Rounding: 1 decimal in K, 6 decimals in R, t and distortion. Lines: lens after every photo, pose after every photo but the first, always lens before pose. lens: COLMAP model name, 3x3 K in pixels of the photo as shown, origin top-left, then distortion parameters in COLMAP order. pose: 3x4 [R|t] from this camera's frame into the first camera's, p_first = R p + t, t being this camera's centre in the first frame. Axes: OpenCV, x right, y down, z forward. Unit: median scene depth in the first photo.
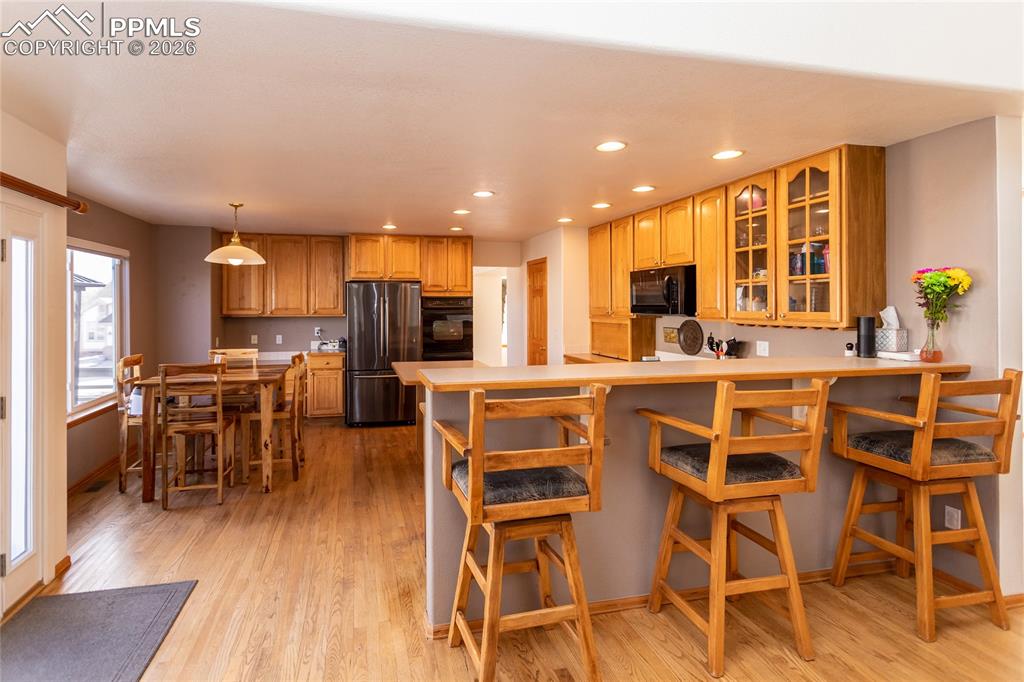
lens RADIAL K [[479.5, 0, 445.8], [0, 479.5, 309.9], [0, 0, 1]] dist [0.013652, -0.000569]
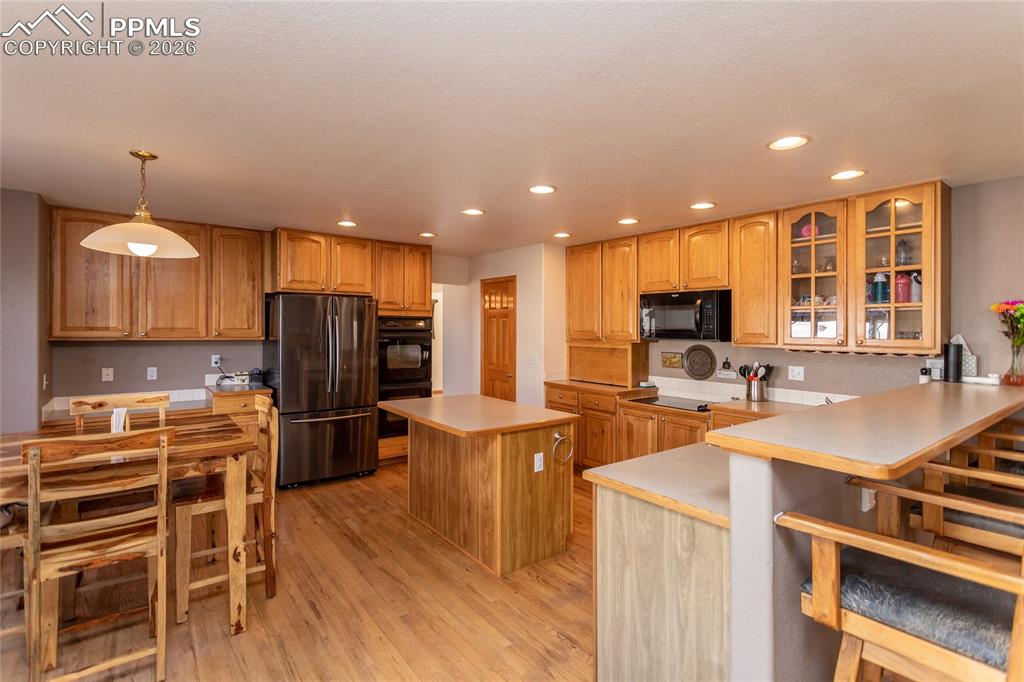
lens RADIAL K [[479.5, 0, 514.3], [0, 479.5, 333.1], [0, 0, 1]] dist [0.013652, -0.000569]
pose [[0.908529, 0.006863, 0.417764, -0.211132], [-0.008277, 0.999965, 0.001575, -0.001757], [-0.417739, -0.004889, 0.908554, 0.204030]]
